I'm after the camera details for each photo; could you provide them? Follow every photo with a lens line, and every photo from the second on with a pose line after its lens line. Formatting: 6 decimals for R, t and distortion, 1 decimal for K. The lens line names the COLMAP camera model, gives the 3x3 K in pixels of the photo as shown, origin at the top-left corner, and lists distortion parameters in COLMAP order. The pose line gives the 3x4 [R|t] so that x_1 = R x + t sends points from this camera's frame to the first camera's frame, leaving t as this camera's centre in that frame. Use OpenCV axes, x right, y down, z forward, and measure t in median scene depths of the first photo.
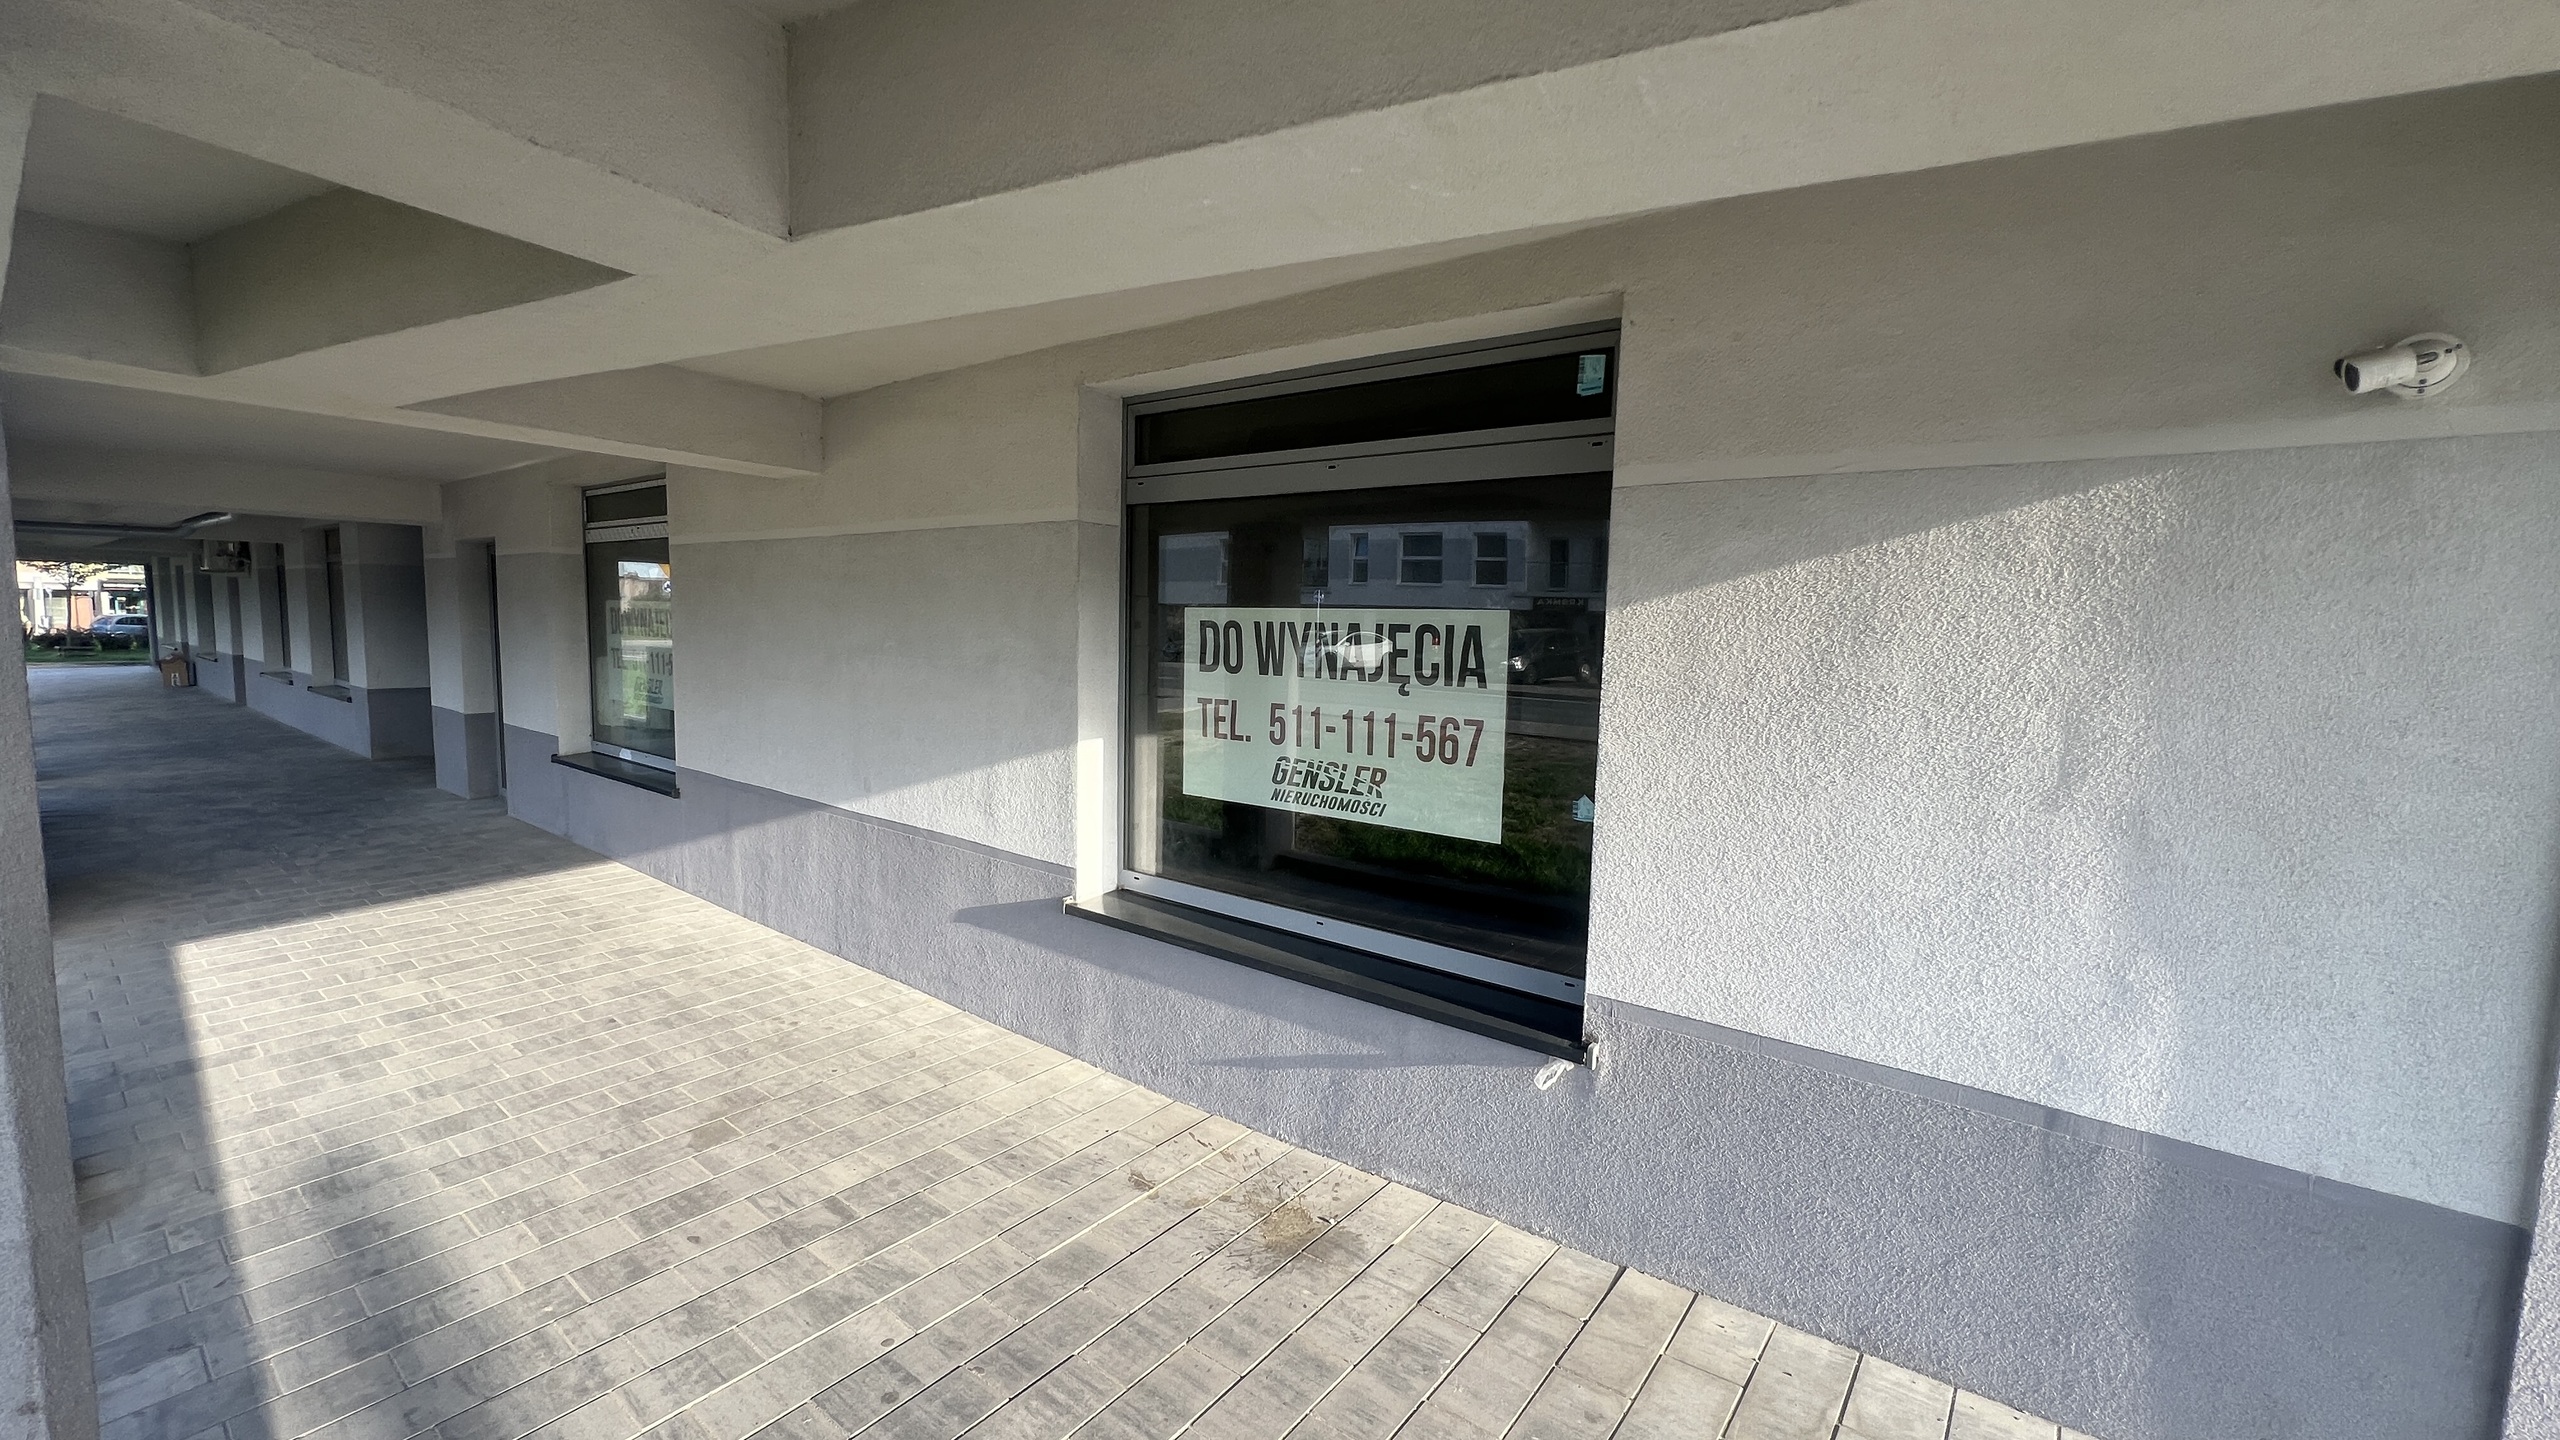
lens RADIAL K [[1023.9, 0, 1270.2], [0, 1023.9, 718.2], [0, 0, 1]] dist [-0.005084, 0.001477]
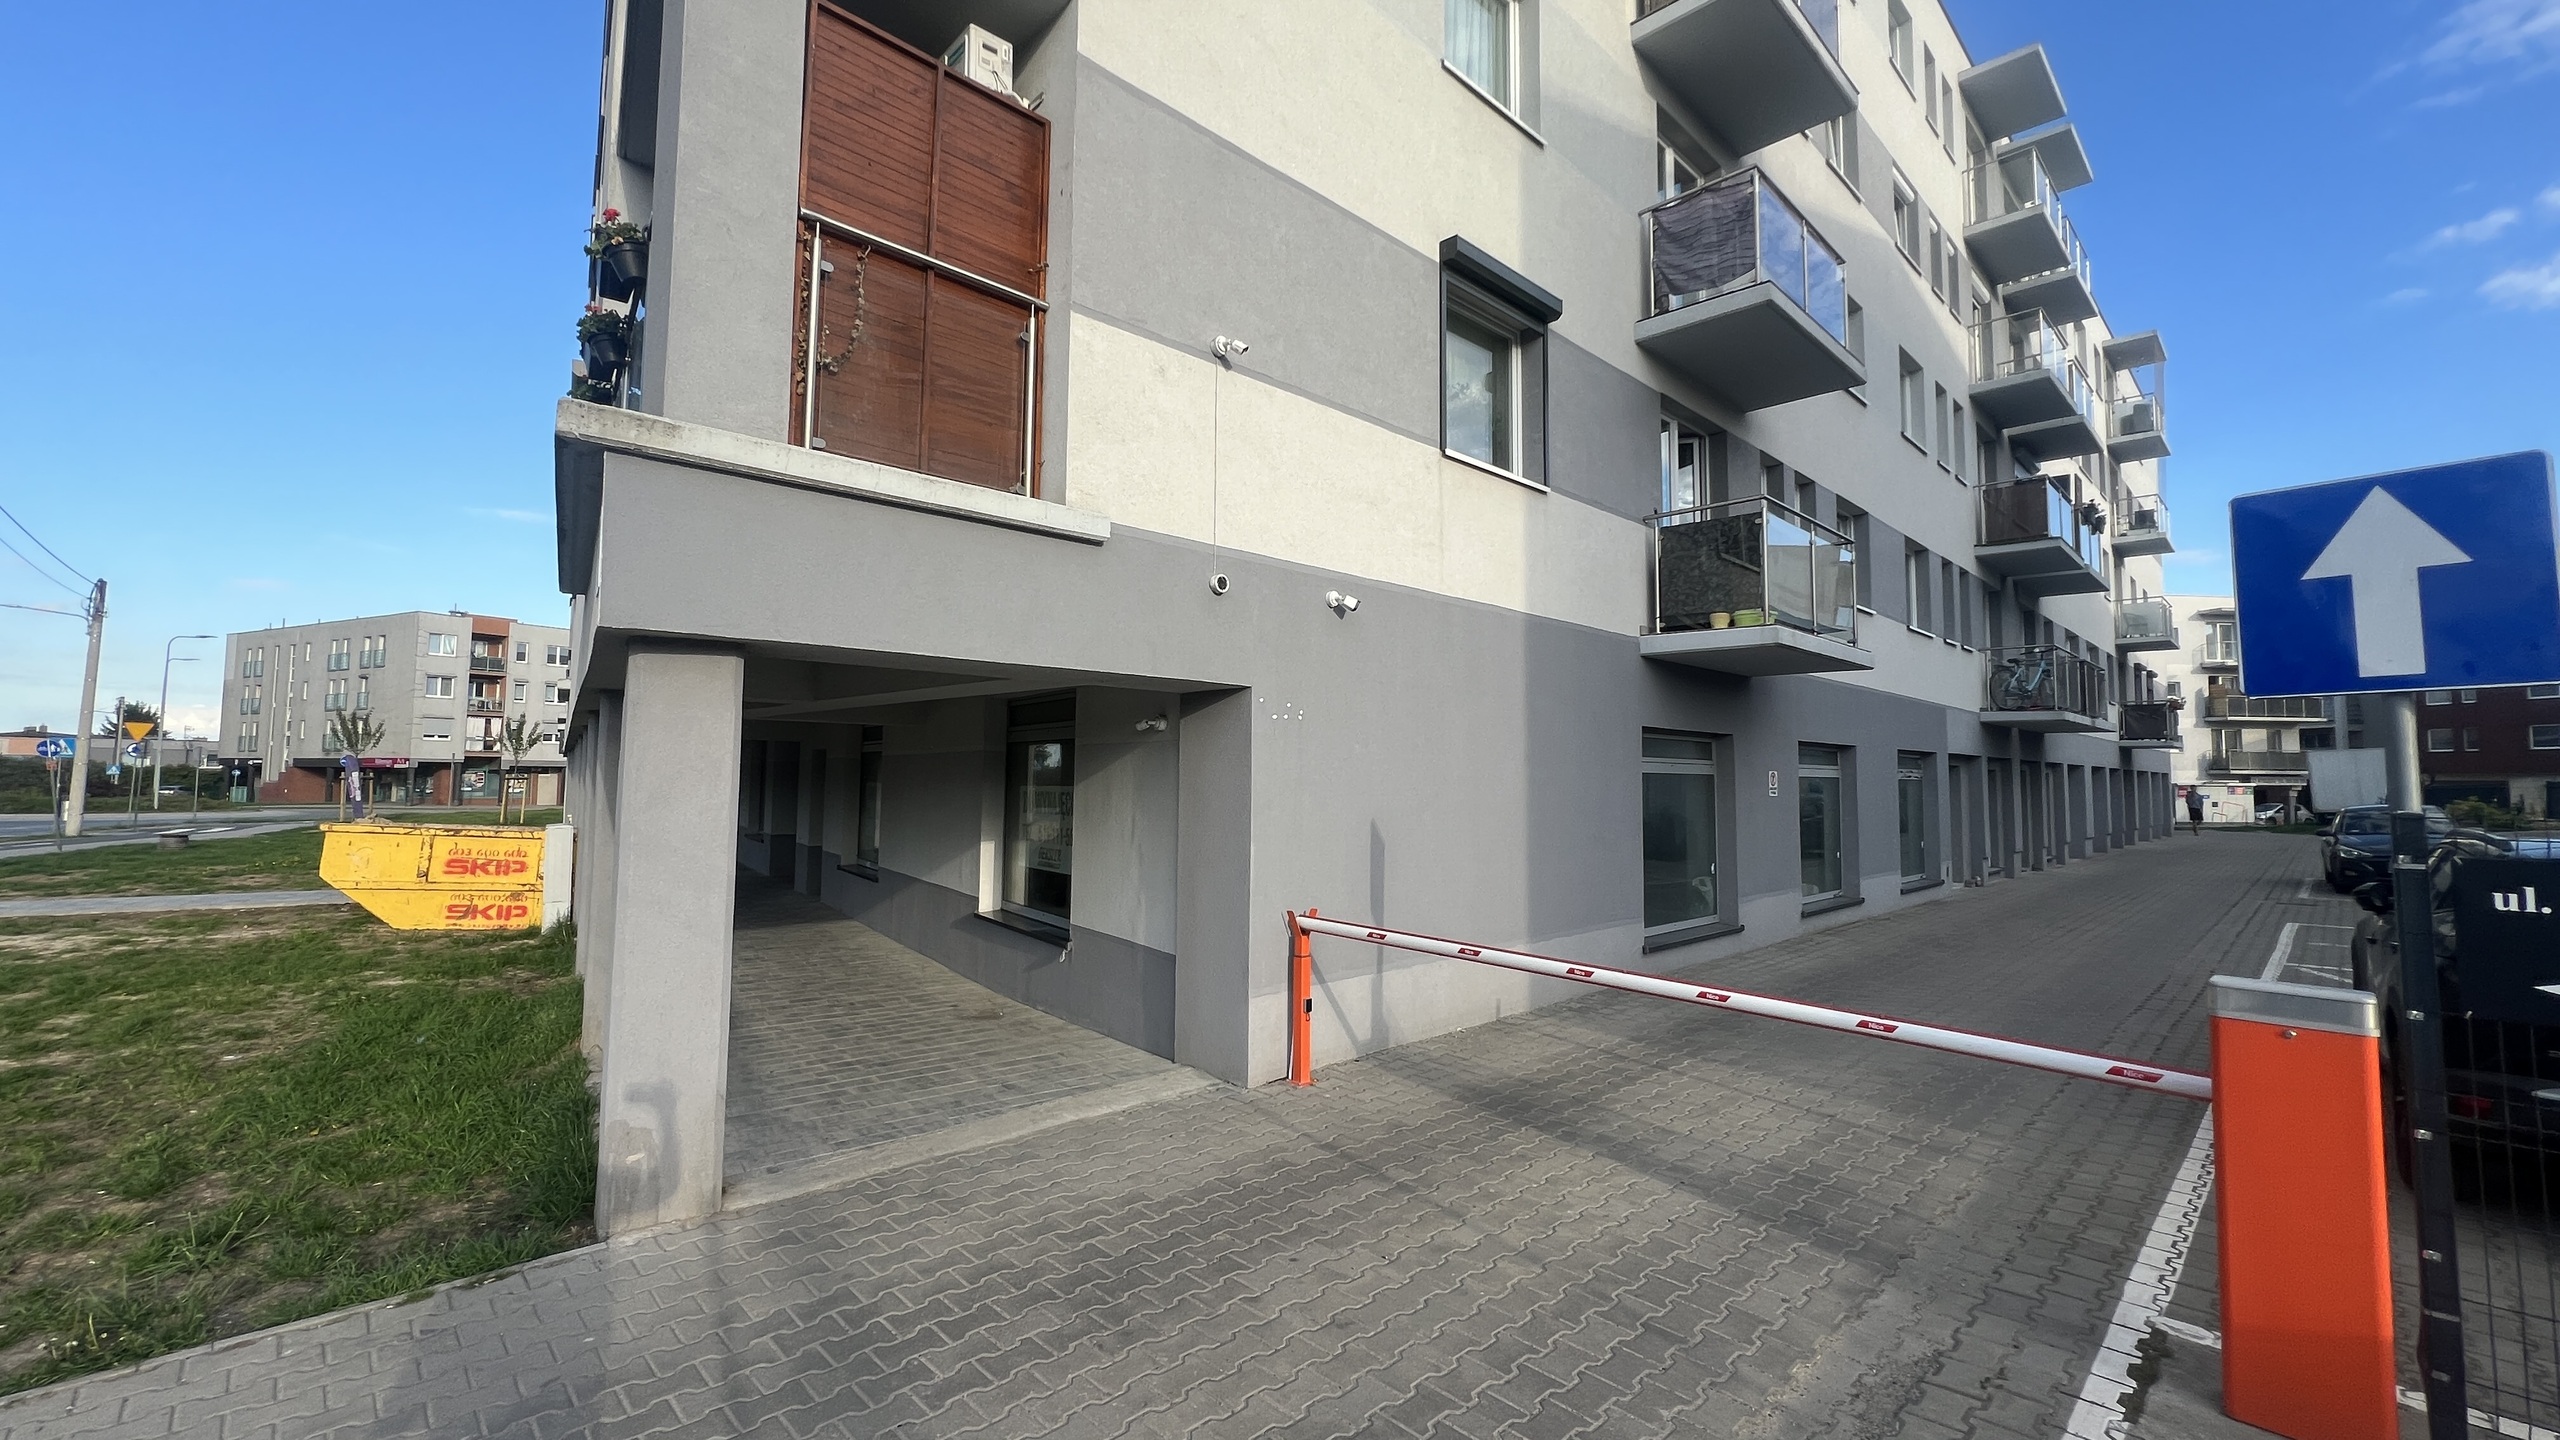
lens RADIAL K [[1023.9, 0, 1275.4], [0, 1023.9, 711.8], [0, 0, 1]] dist [-0.005084, 0.001477]
pose [[0.956566, -0.035705, -0.289323, 1.091386], [-0.012825, 0.986356, -0.164128, 0.097092], [0.291235, 0.160709, 0.943056, -1.022676]]
